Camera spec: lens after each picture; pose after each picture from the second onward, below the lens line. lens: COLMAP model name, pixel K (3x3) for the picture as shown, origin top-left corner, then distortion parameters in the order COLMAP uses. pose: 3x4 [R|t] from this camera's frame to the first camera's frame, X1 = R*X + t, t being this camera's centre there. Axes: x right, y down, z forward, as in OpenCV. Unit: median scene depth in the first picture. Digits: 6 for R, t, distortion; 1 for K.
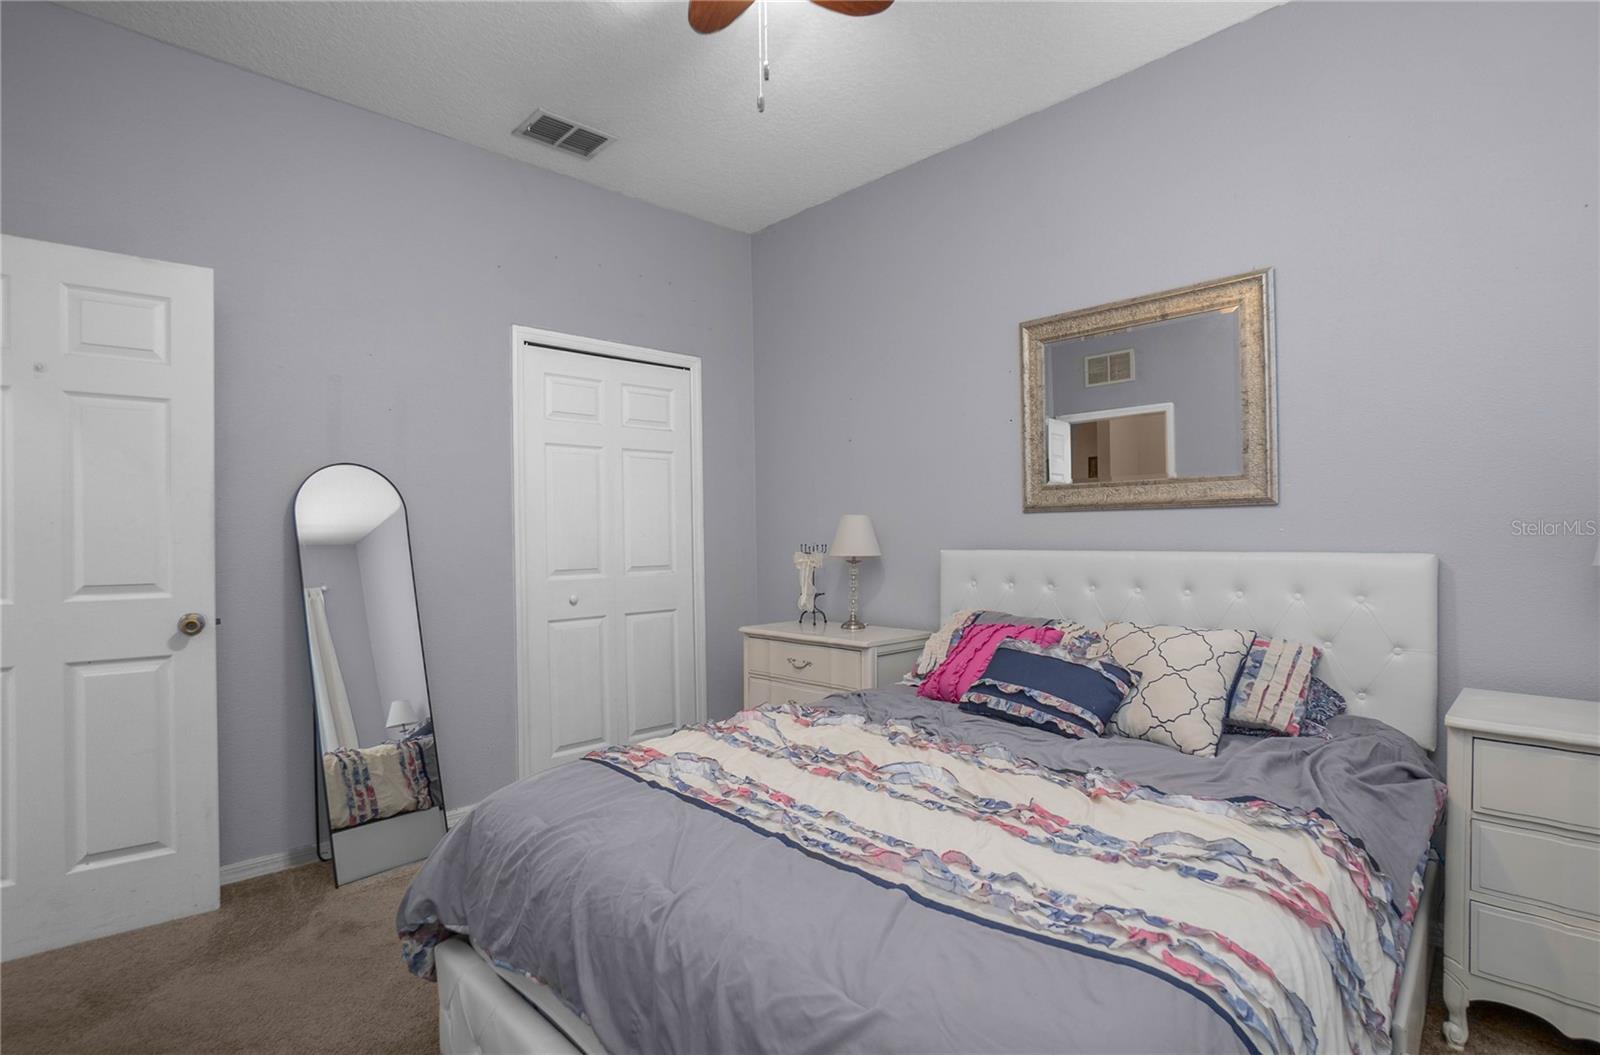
lens RADIAL K [[751.7, 0, 752.2], [0, 751.7, 522.2], [0, 0, 1]] dist [-0.001615, -0.000169]
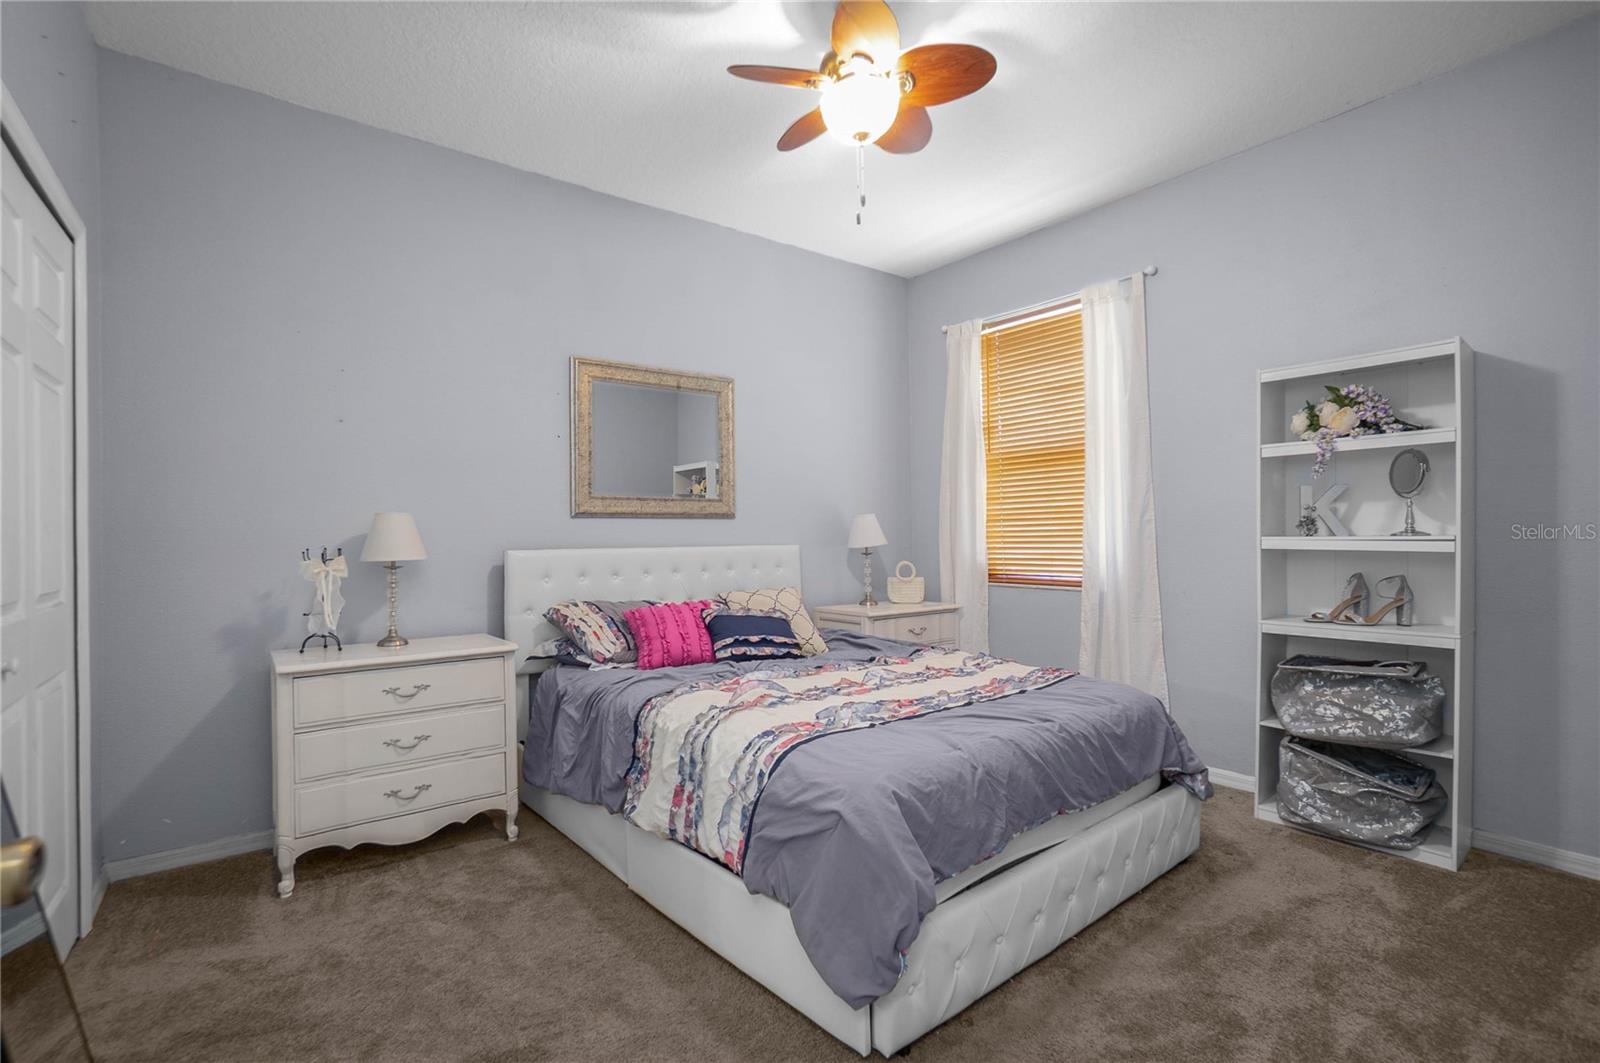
lens RADIAL K [[703.4, 0, 800.0], [0, 703.4, 531.5], [0, 0, 1]] dist [-0.025141, -0.000074]
pose [[0.140149, 0.009066, 0.990089, -0.862813], [-0.008530, 0.999932, -0.007949, 0.019553], [-0.990094, -0.007331, 0.140217, 0.623224]]
